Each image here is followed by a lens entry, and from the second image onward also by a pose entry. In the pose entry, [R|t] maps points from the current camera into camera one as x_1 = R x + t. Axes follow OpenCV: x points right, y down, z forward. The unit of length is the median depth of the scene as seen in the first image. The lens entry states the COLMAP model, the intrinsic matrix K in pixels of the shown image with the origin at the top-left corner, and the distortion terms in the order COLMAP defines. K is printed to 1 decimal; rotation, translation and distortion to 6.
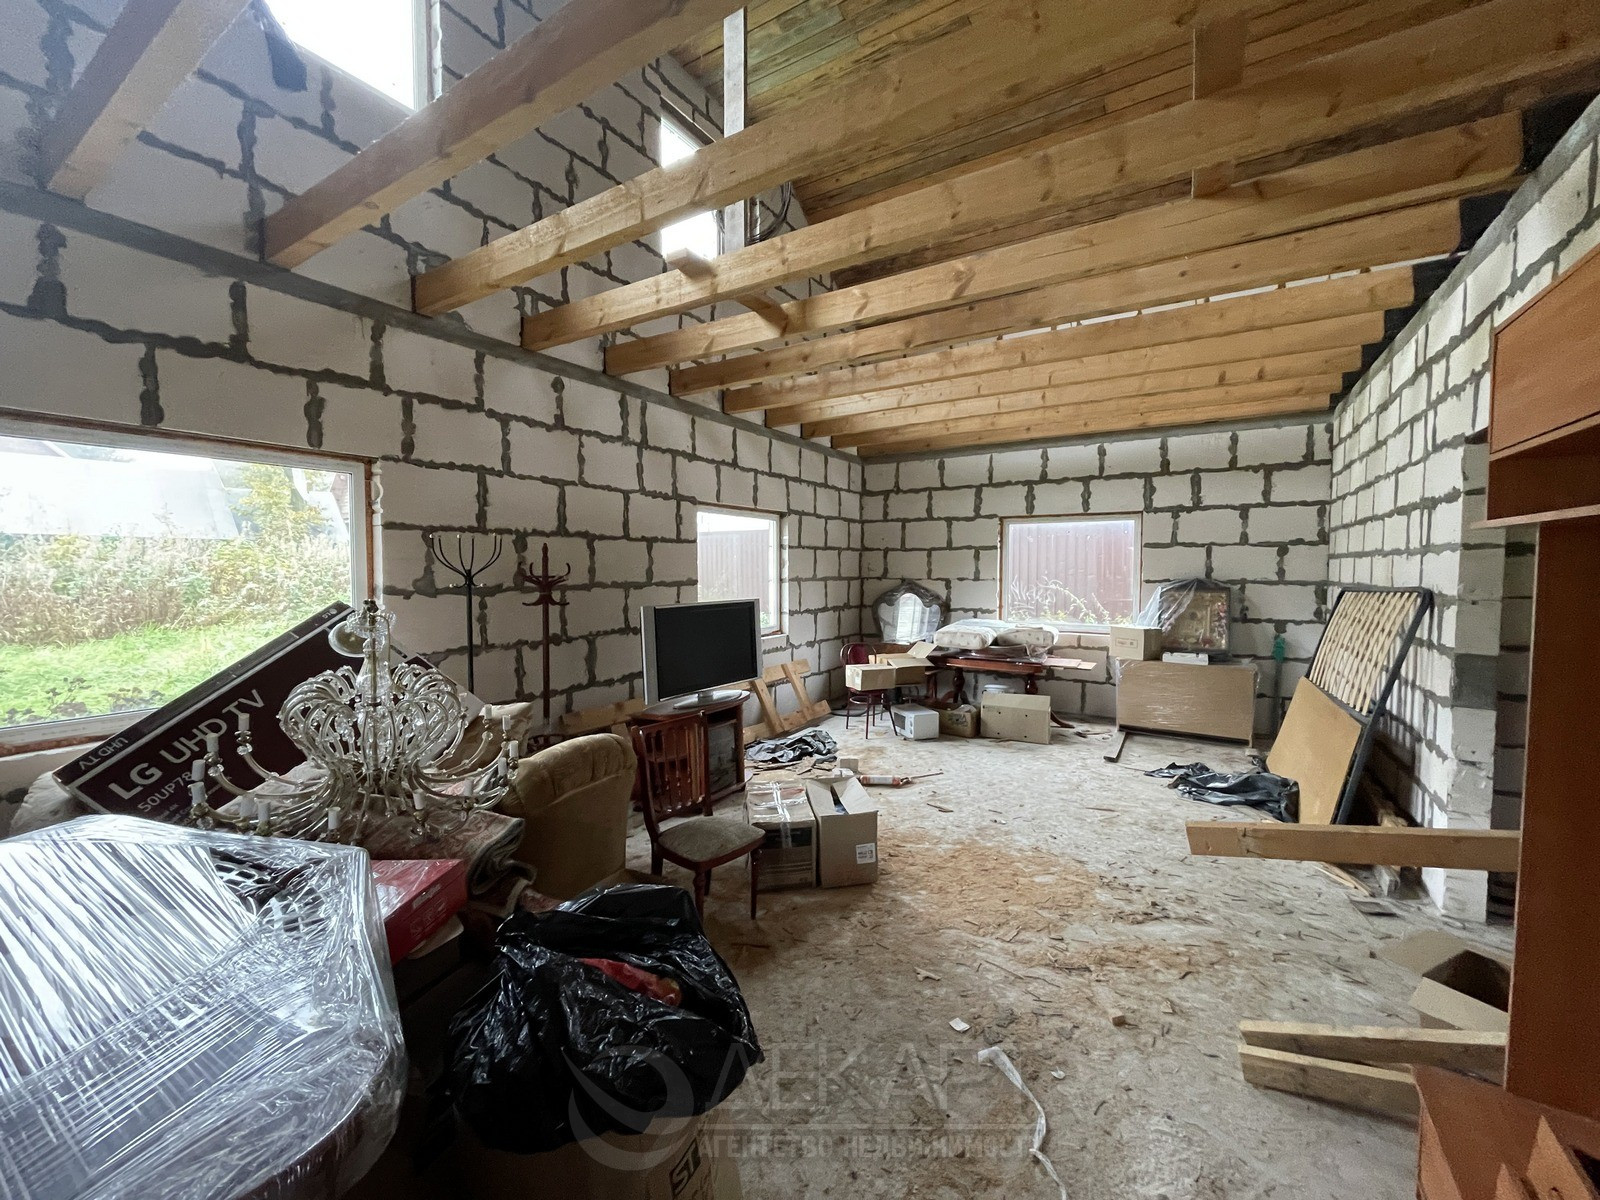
lens RADIAL K [[639.7, 0, 791.7], [0, 639.7, 596.0], [0, 0, 1]] dist [0.002495, 0.000059]
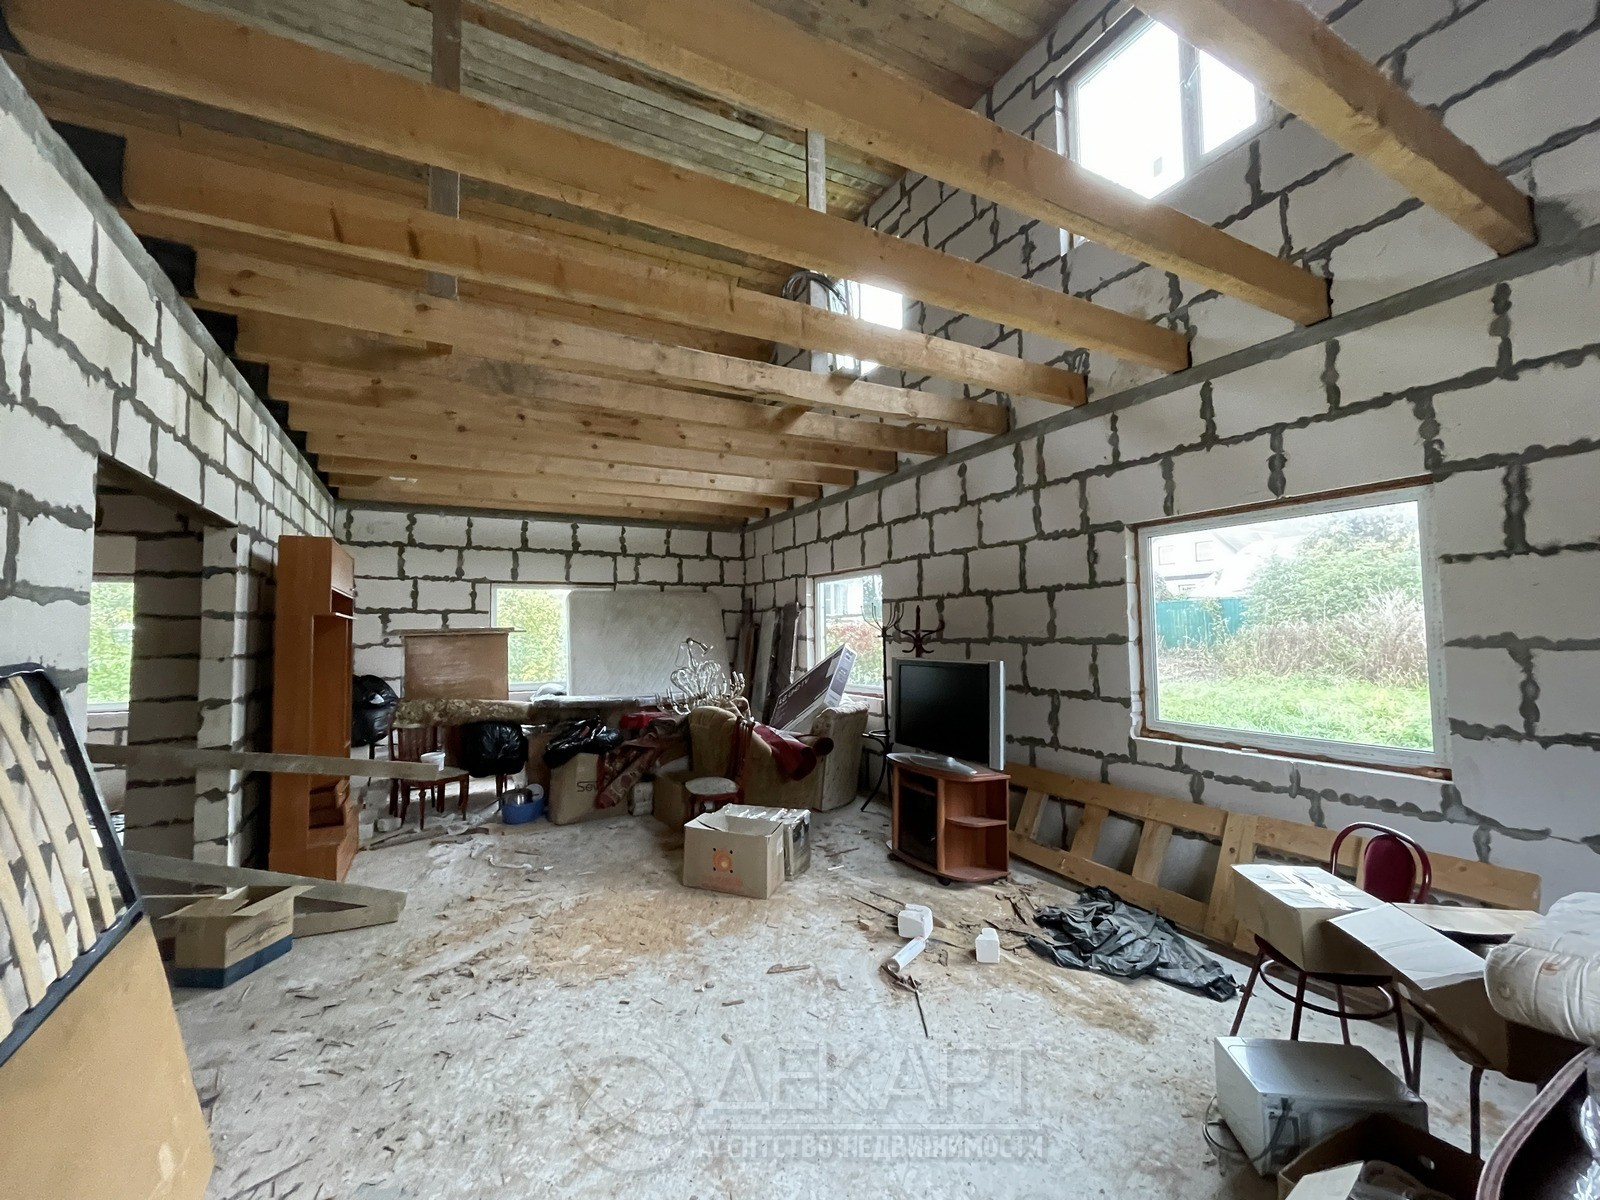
lens RADIAL K [[654.5, 0, 794.9], [0, 654.5, 595.0], [0, 0, 1]] dist [0.001775, -0.000069]
pose [[-0.479517, -0.041512, -0.876550, 0.760921], [-0.024545, 0.999124, -0.033889, -0.043425], [0.877189, 0.005265, -0.480116, 1.183704]]
